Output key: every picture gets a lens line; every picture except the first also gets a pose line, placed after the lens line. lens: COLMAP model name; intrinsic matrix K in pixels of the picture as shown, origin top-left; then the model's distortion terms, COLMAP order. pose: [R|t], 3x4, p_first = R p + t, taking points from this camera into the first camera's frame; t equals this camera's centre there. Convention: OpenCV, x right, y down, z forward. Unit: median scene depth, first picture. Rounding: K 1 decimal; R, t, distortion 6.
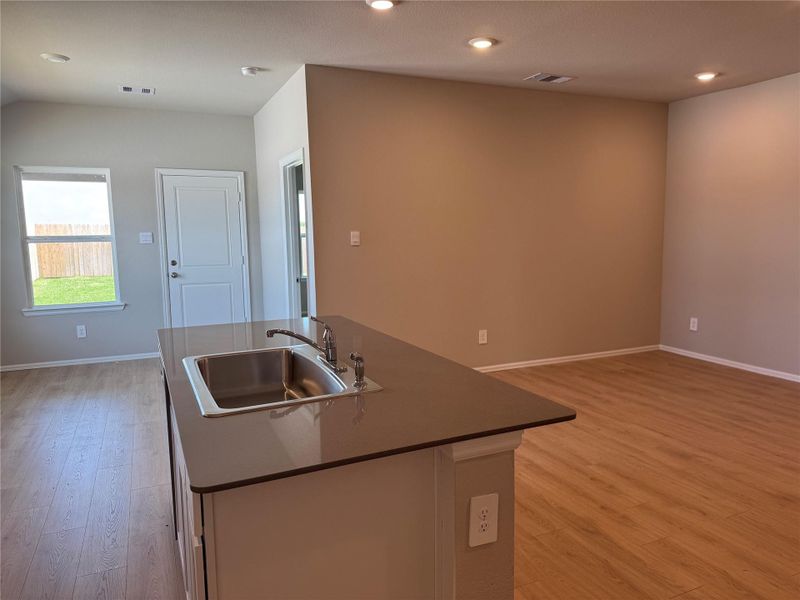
lens RADIAL K [[564.5, 0, 400.0], [0, 564.5, 300.0], [0, 0, 1]] dist [0.111524, -0.139612]
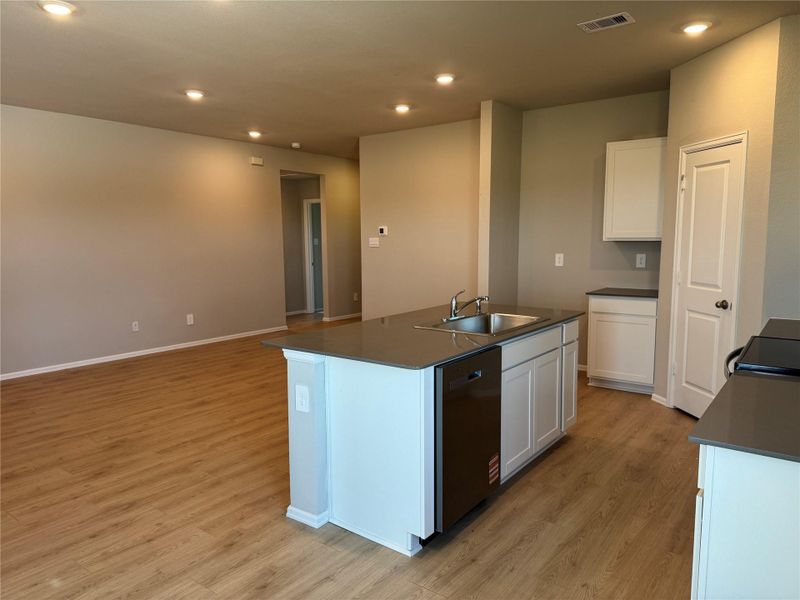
lens RADIAL K [[564.5, 0, 400.0], [0, 564.5, 300.0], [0, 0, 1]] dist [0.111524, -0.139612]
pose [[-0.472087, -0.084050, 0.877536, -0.867124], [0.123920, 0.979233, 0.160455, -0.127919], [-0.872799, 0.184493, -0.451868, 1.092498]]
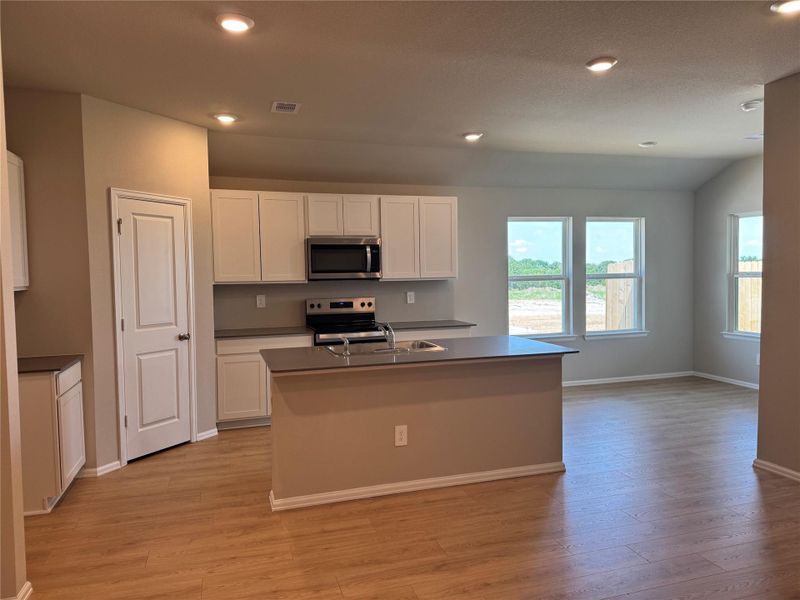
lens RADIAL K [[564.5, 0, 400.0], [0, 564.5, 300.0], [0, 0, 1]] dist [0.111524, -0.139612]
pose [[-0.117918, 0.066898, -0.990767, 0.956288], [-0.110660, 0.990629, 0.080059, -0.110607], [0.986838, 0.119079, -0.109410, 0.700059]]
